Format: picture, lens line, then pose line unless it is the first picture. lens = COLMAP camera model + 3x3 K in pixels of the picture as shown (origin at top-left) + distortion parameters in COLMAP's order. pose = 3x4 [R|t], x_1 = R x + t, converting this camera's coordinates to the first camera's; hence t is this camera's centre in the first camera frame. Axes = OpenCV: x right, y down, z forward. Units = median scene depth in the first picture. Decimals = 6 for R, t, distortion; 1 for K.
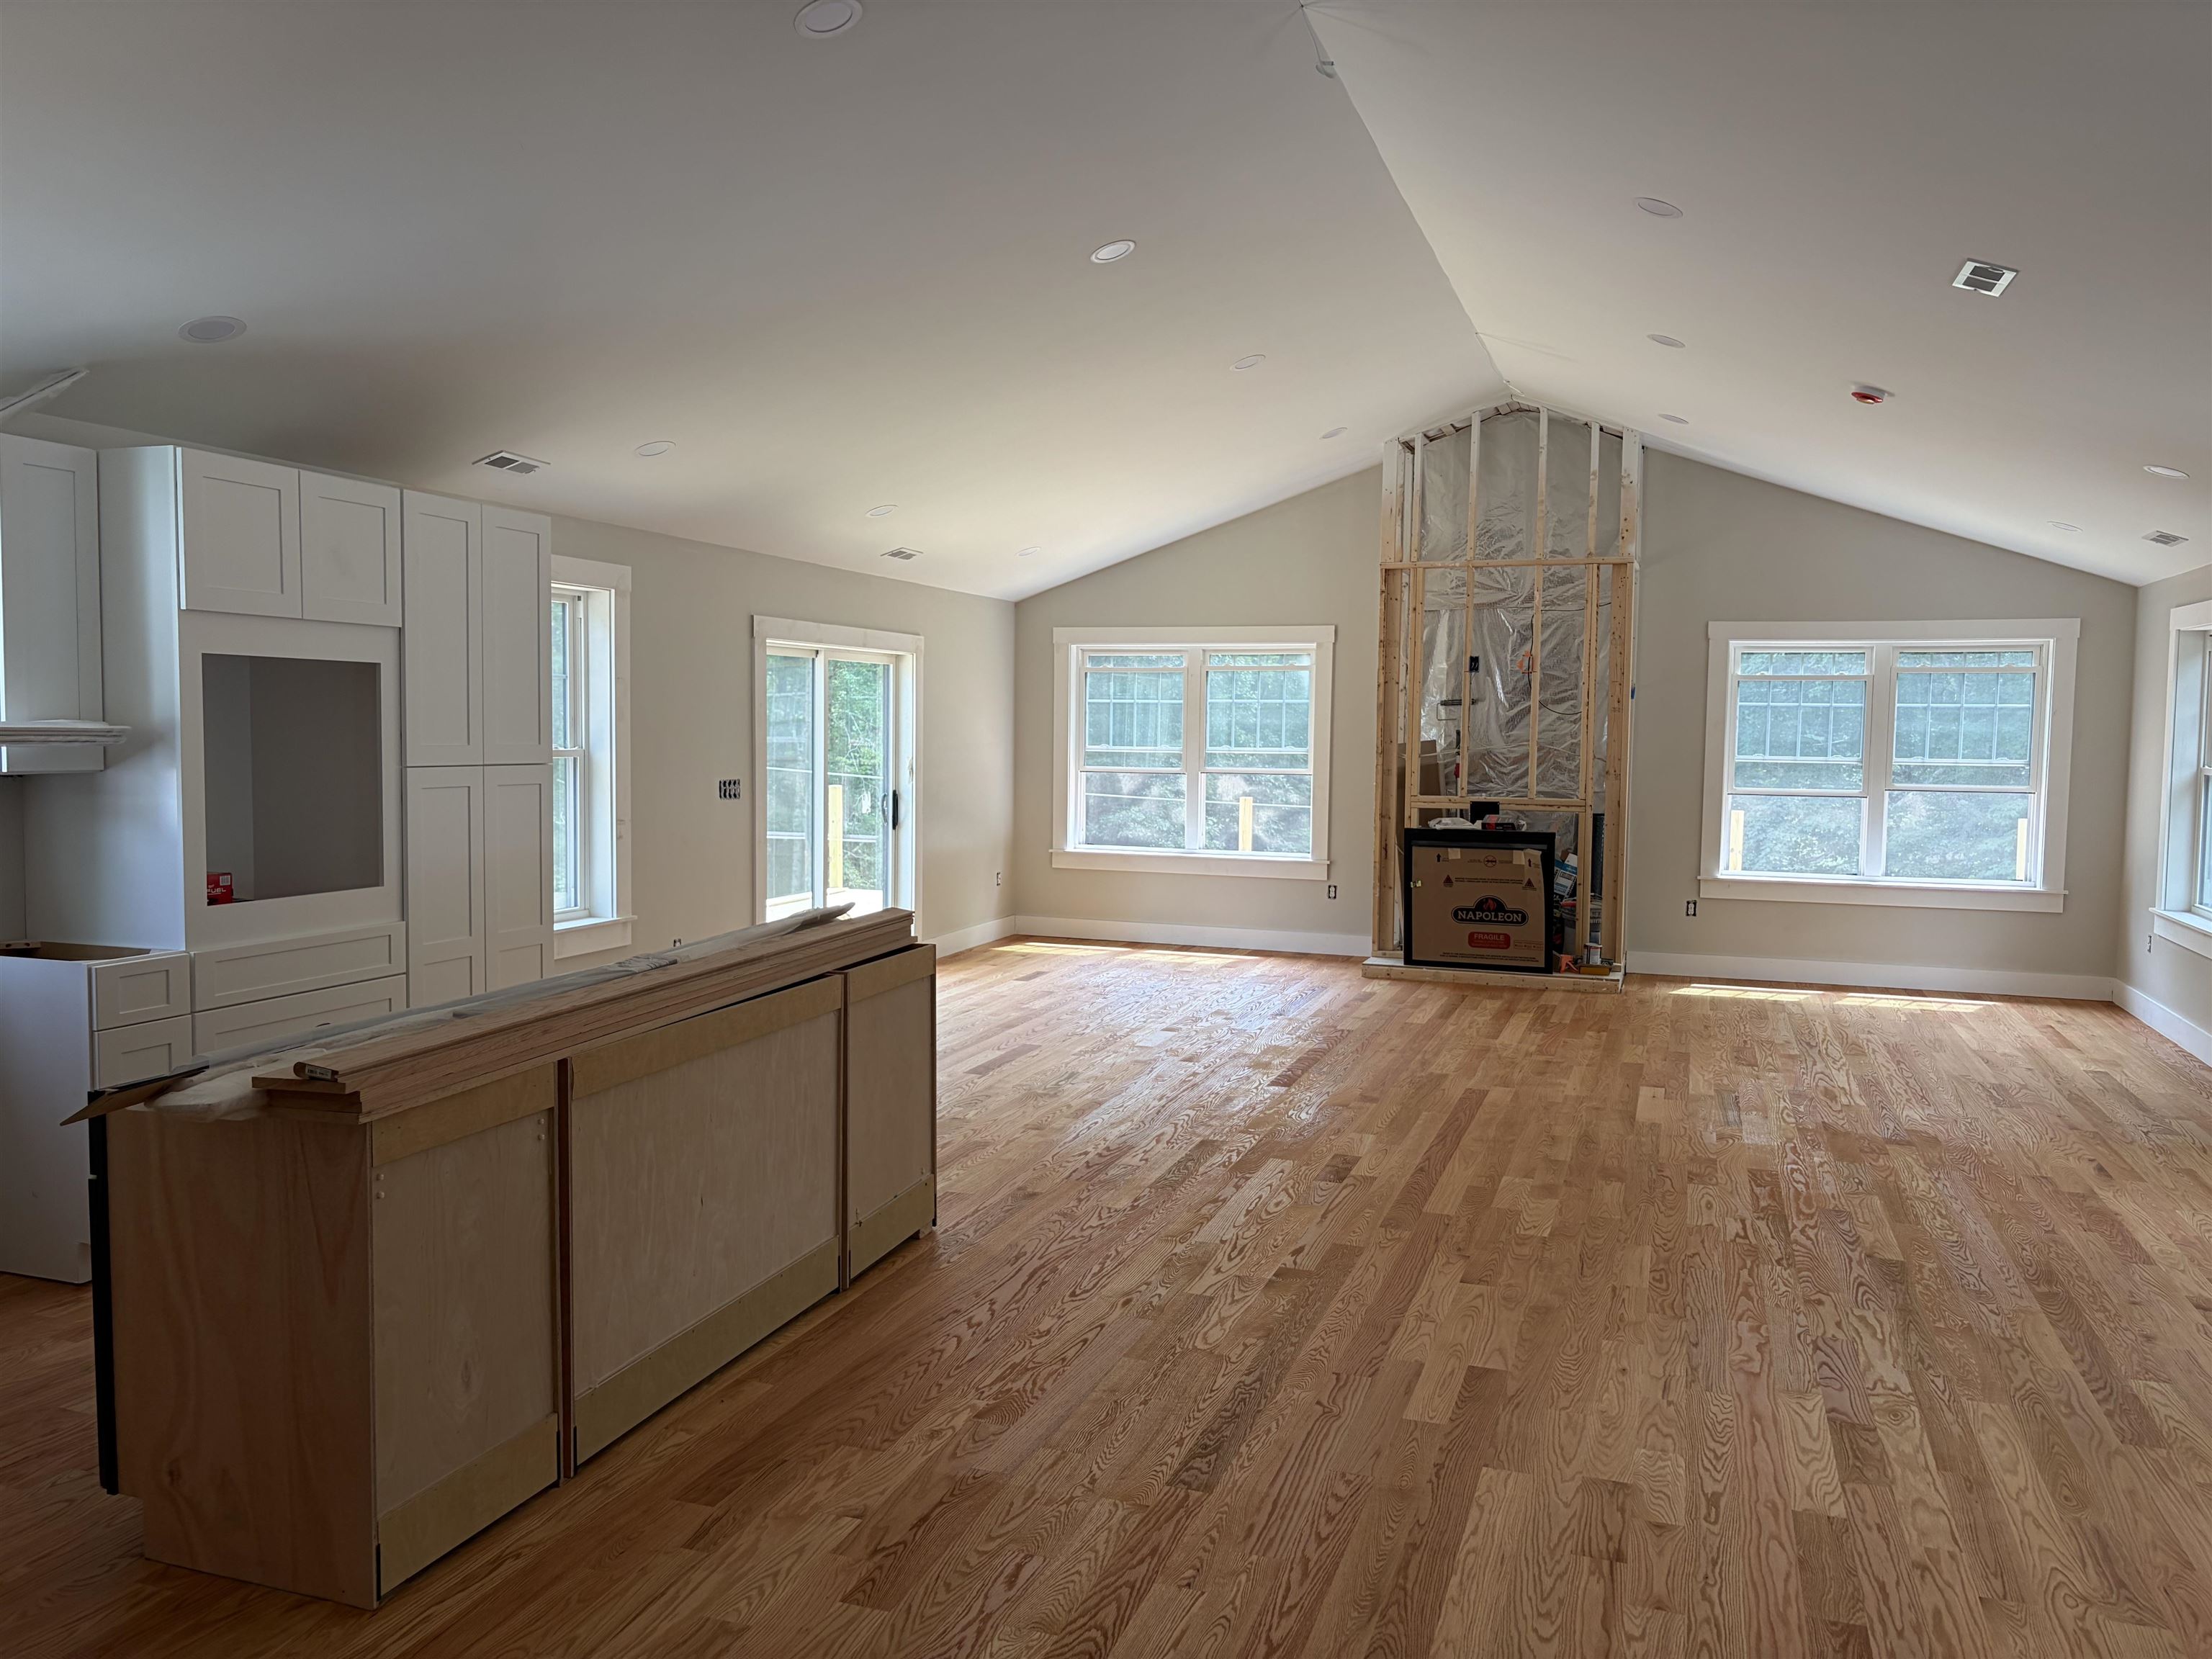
lens RADIAL K [[1663.3, 0, 1077.2], [0, 1663.3, 863.9], [0, 0, 1]] dist [0.007493, -0.035555]
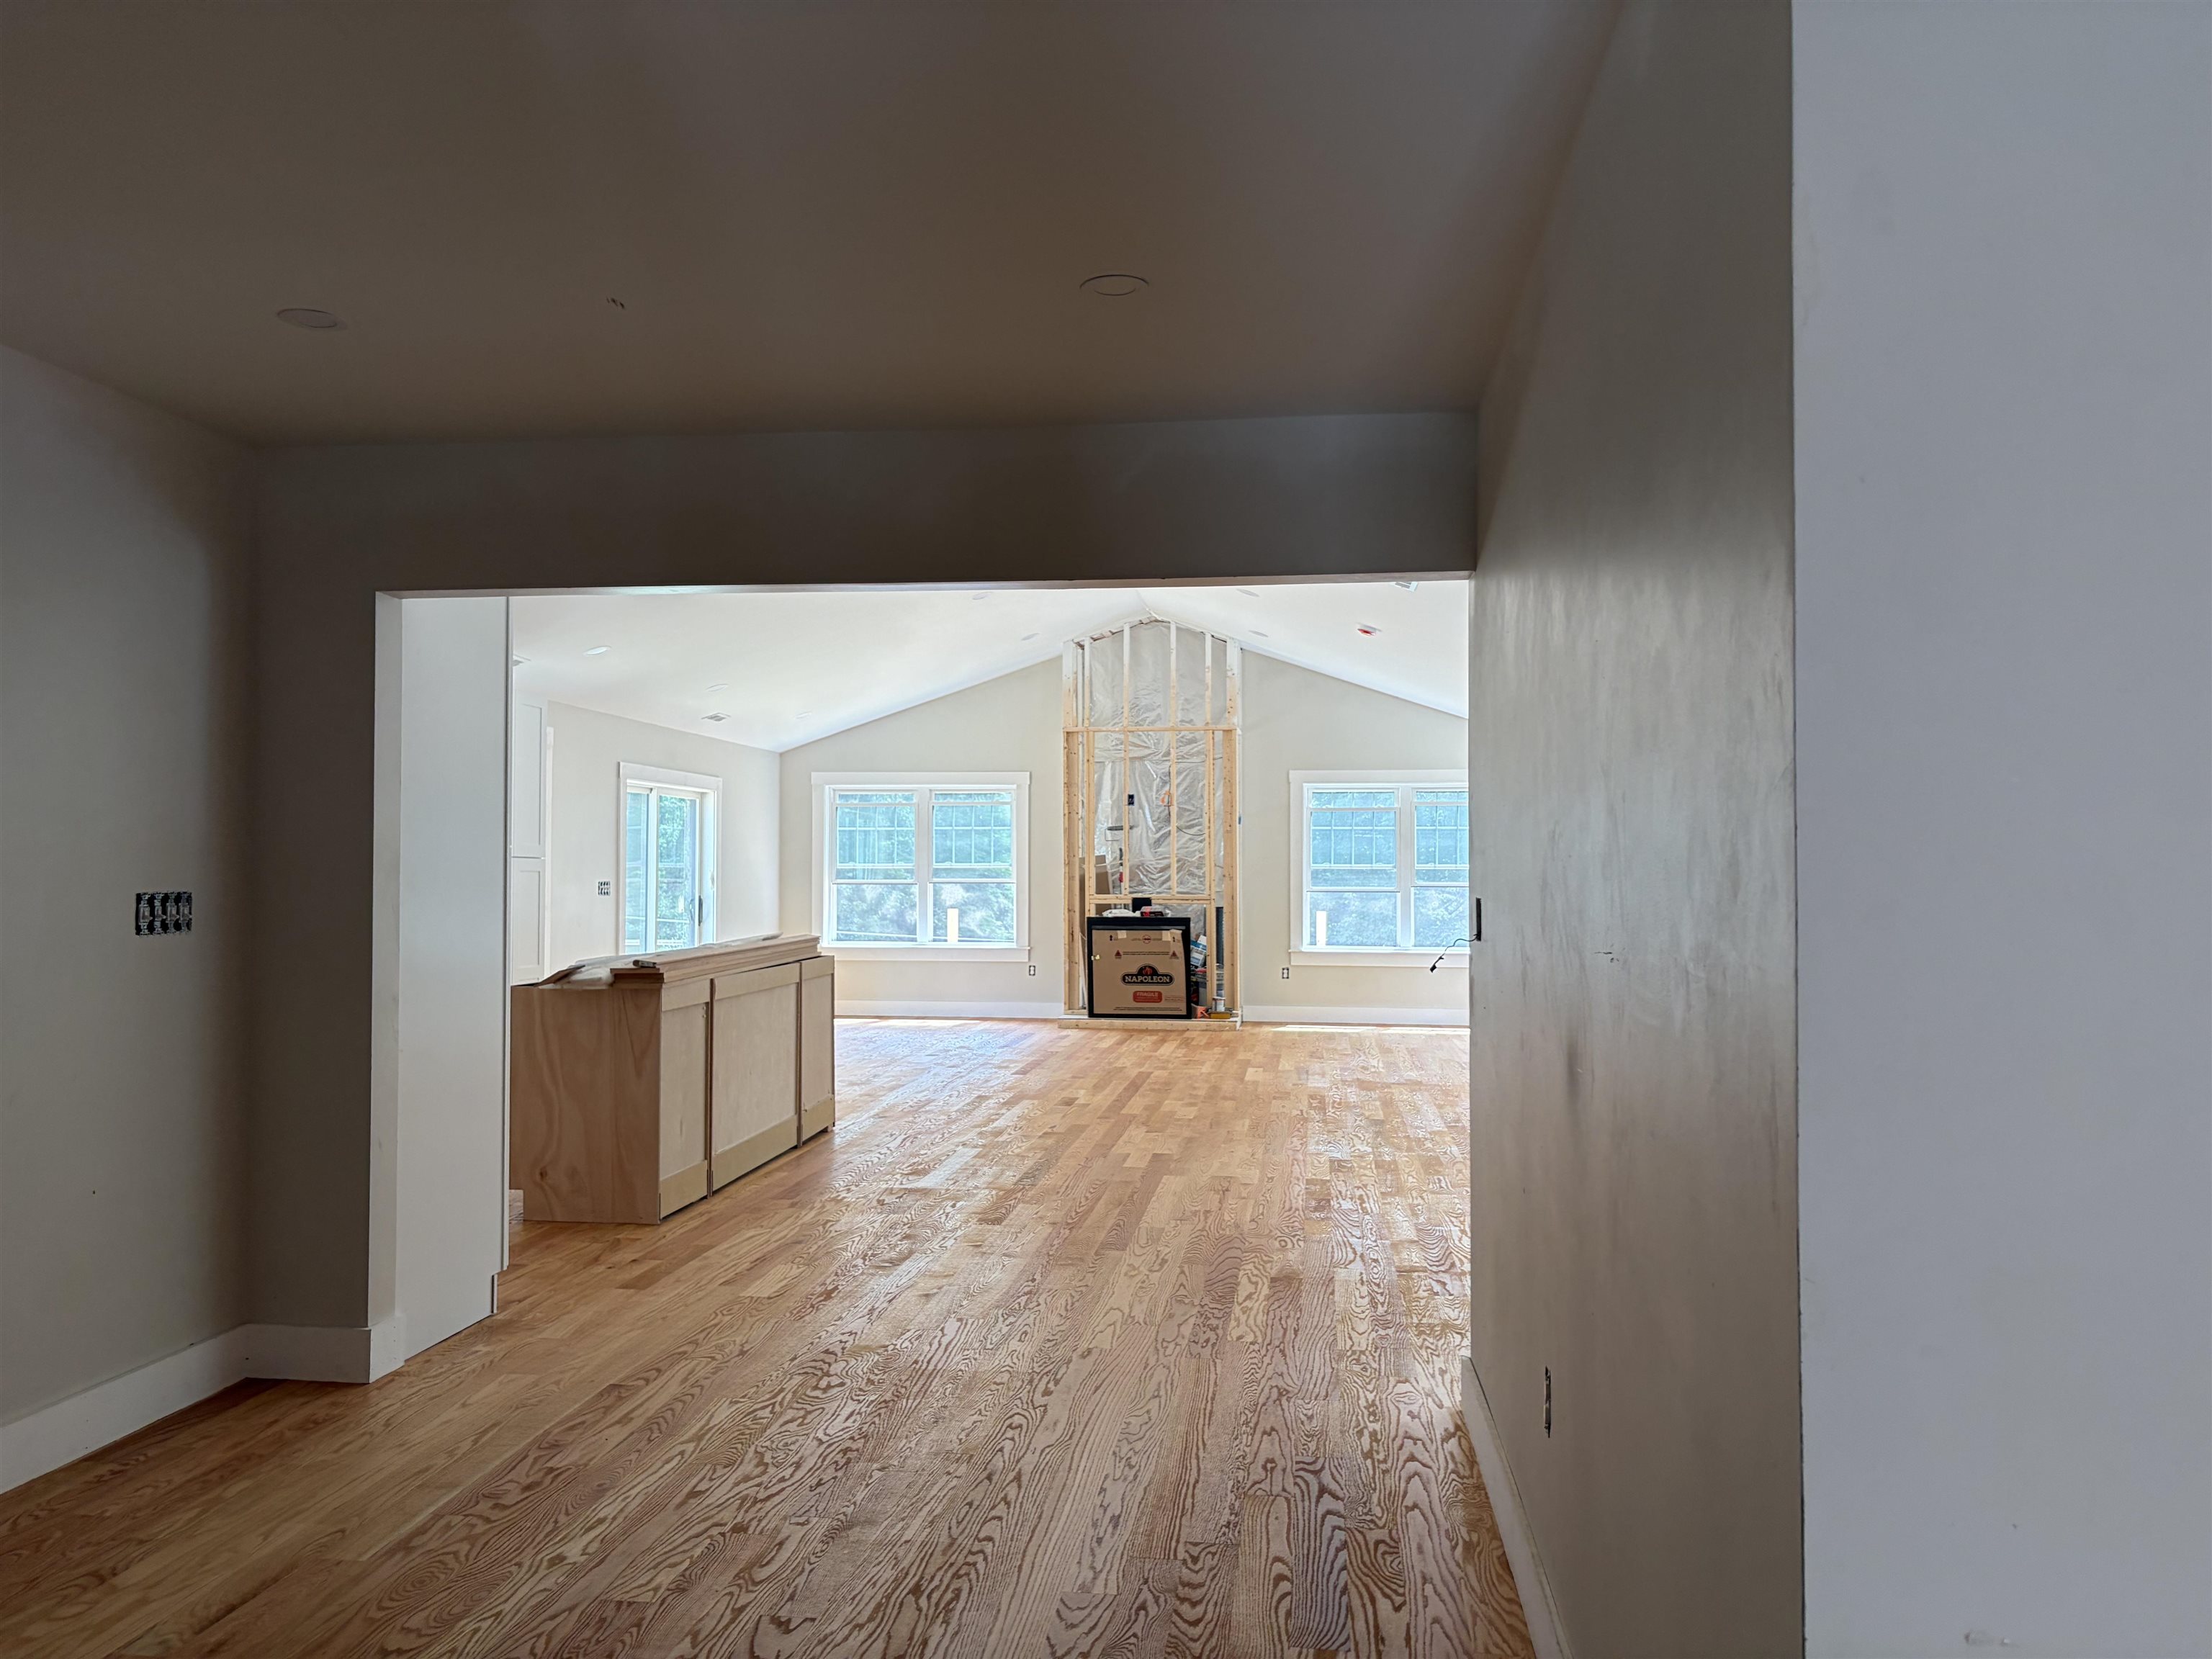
lens RADIAL K [[1663.3, 0, 1105.0], [0, 1663.3, 828.6], [0, 0, 1]] dist [0.007493, -0.035555]
pose [[0.974190, -0.002554, 0.225715, -0.099391], [0.027839, 0.993662, -0.108911, 0.056208], [-0.224006, 0.112384, 0.968086, -0.350138]]
